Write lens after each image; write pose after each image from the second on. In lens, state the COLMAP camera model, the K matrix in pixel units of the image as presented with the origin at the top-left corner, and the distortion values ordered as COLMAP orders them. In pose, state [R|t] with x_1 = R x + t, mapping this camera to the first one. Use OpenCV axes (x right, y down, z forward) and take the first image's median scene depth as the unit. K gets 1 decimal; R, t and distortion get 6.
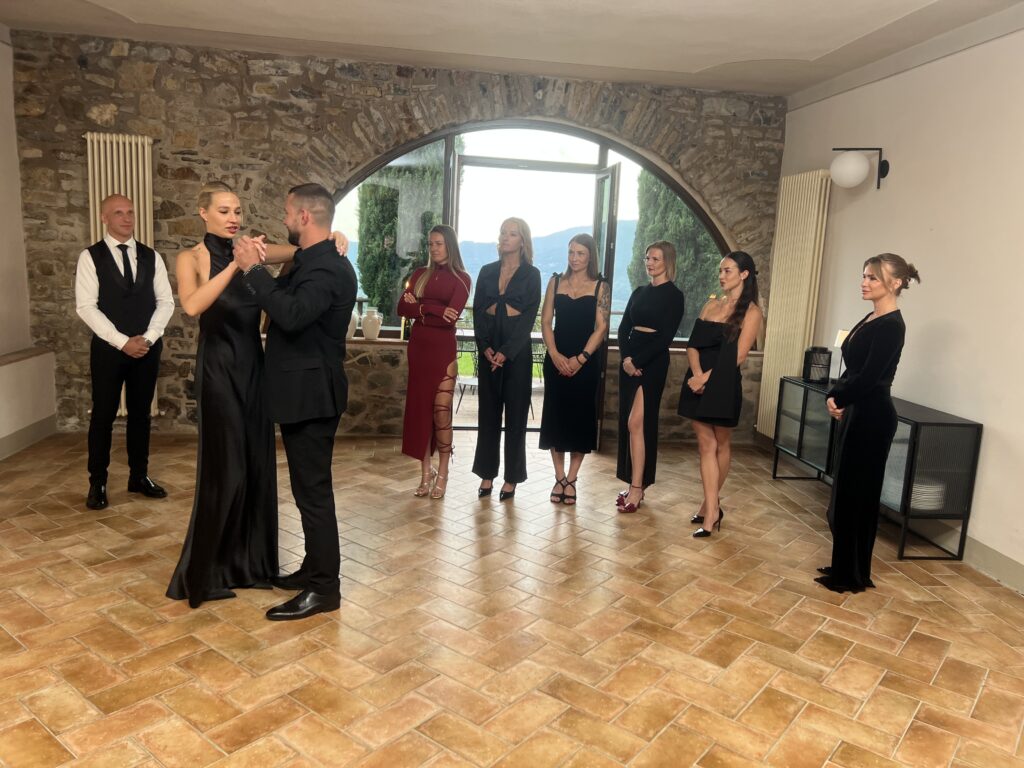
lens RADIAL K [[778.5, 0, 511.6], [0, 778.5, 384.0], [0, 0, 1]] dist [0.029153, -0.039058]
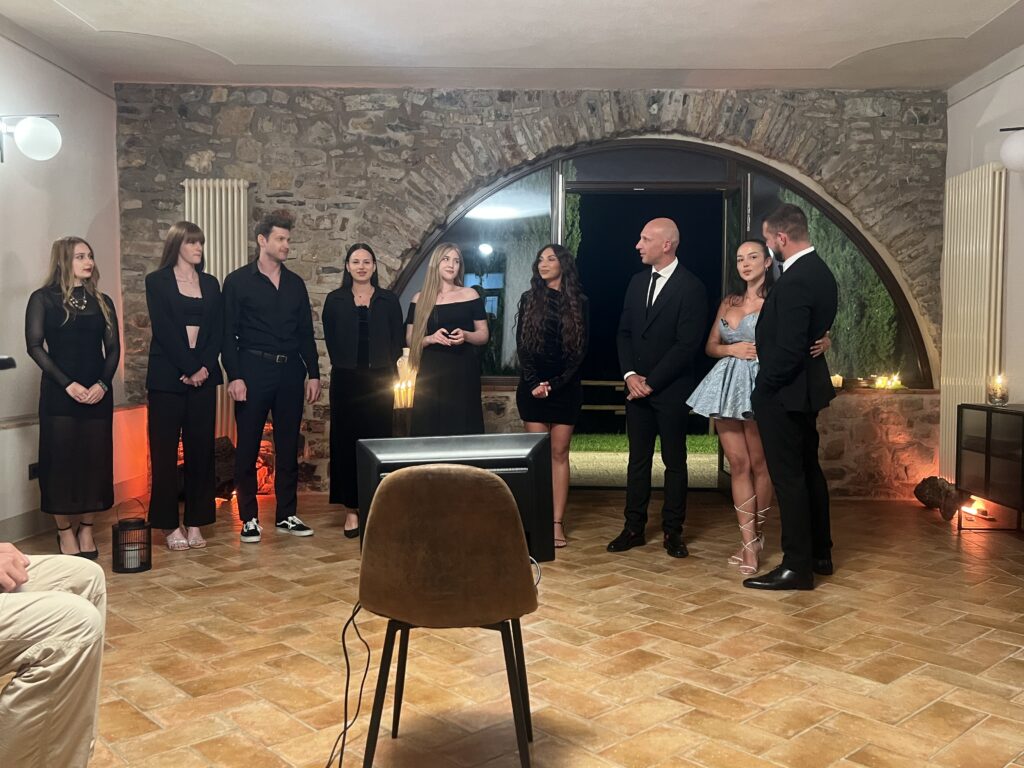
lens RADIAL K [[910.8, 0, 505.6], [0, 910.8, 383.2], [0, 0, 1]] dist [0.020380, -0.015725]
pose [[0.988295, -0.034663, -0.148567, 0.012368], [0.017084, 0.992866, -0.118004, 0.069738], [0.151597, 0.114084, 0.981837, -0.028032]]
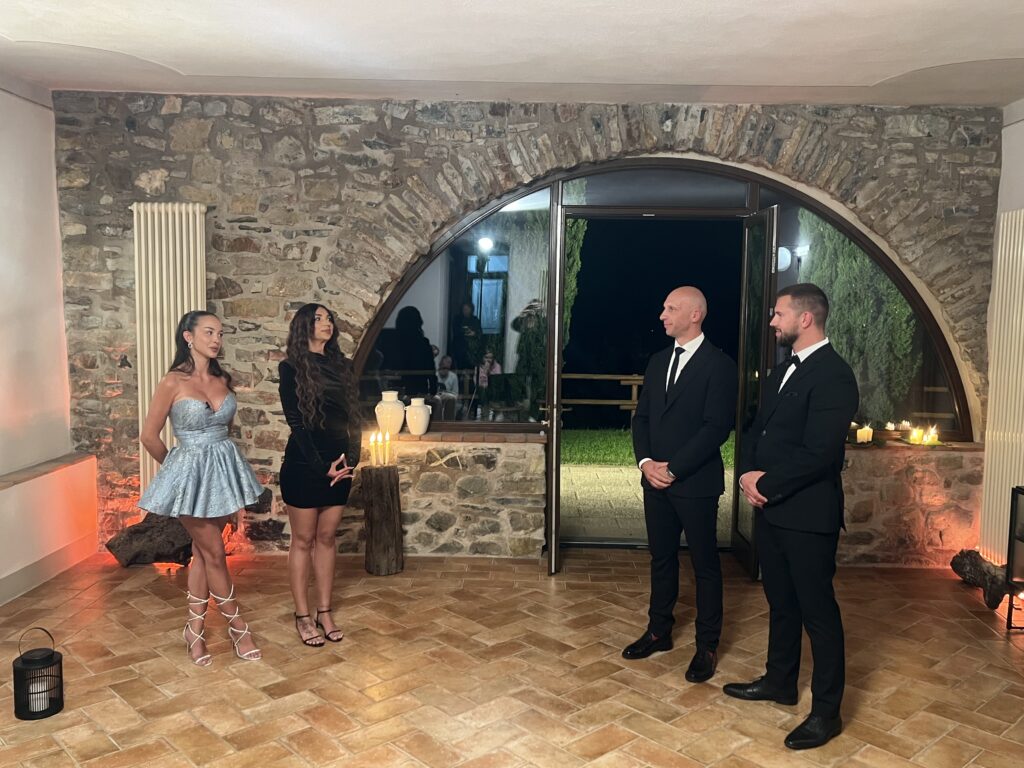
lens RADIAL K [[910.8, 0, 509.8], [0, 910.8, 400.1], [0, 0, 1]] dist [0.020380, -0.015725]
pose [[0.988370, -0.018313, -0.150961, 0.012752], [0.008344, 0.997757, -0.066411, -0.034707], [0.151839, 0.064379, 0.986306, 0.084573]]
